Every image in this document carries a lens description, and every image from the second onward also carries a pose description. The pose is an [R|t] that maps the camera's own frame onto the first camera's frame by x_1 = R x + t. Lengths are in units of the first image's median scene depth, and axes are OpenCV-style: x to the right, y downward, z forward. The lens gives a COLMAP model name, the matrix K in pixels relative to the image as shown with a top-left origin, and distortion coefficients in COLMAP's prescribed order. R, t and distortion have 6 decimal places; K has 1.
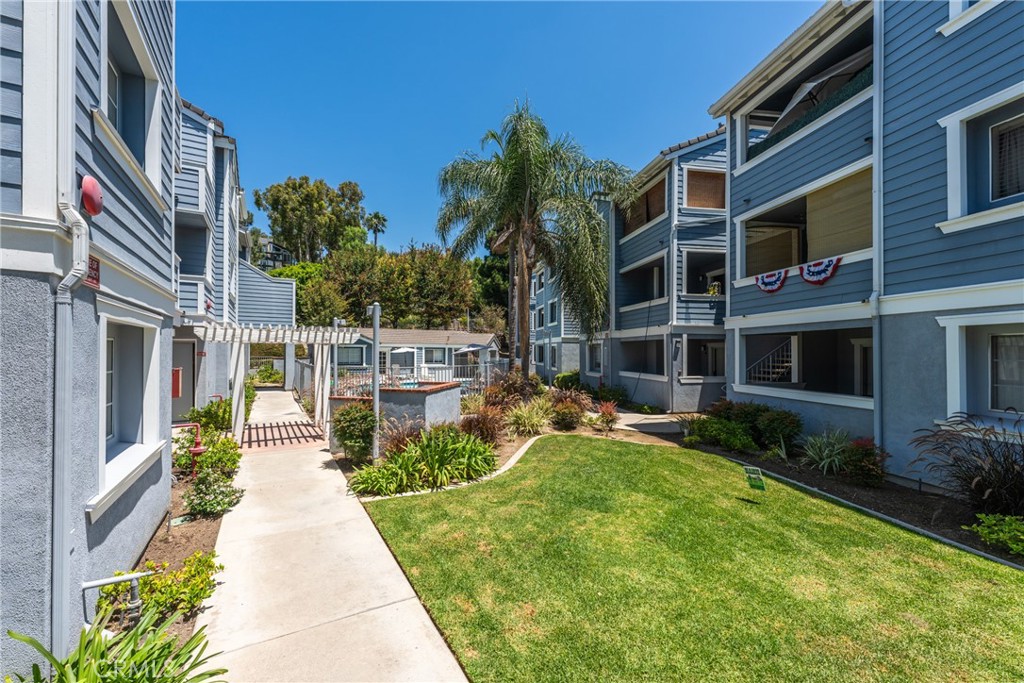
lens RADIAL K [[413.9, 0, 509.3], [0, 413.9, 343.9], [0, 0, 1]] dist [-0.002178, -0.000297]
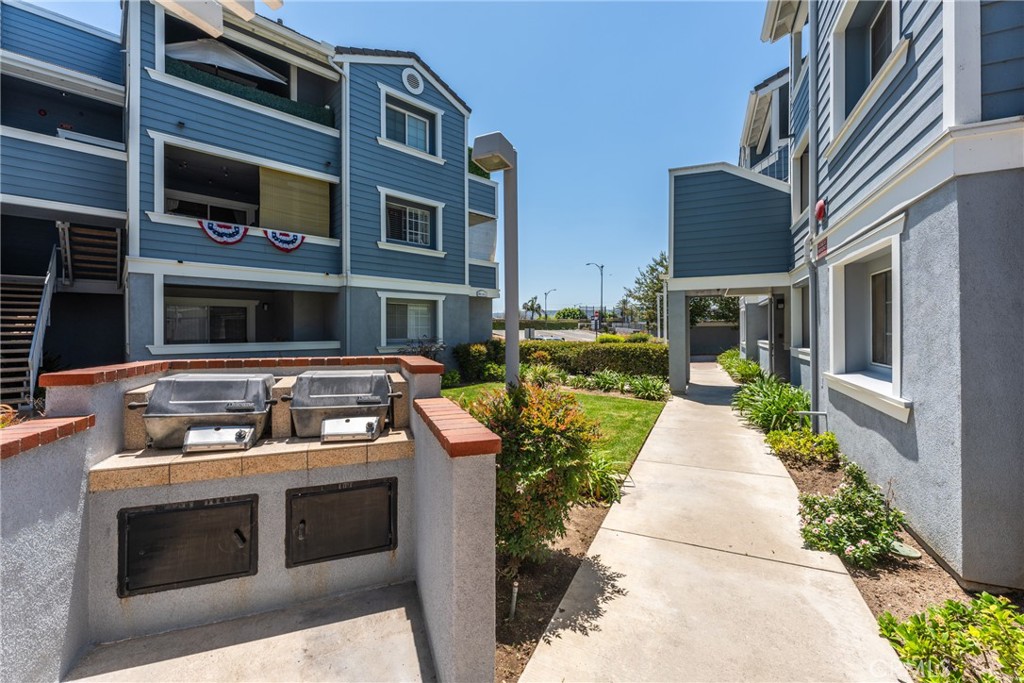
lens RADIAL K [[413.9, 0, 508.8], [0, 413.9, 340.2], [0, 0, 1]] dist [-0.002178, -0.000297]
pose [[-0.565471, 0.007890, 0.824730, -0.624743], [0.003715, 0.999968, -0.007019, 0.127350], [-0.824760, -0.000905, -0.565483, 1.183752]]
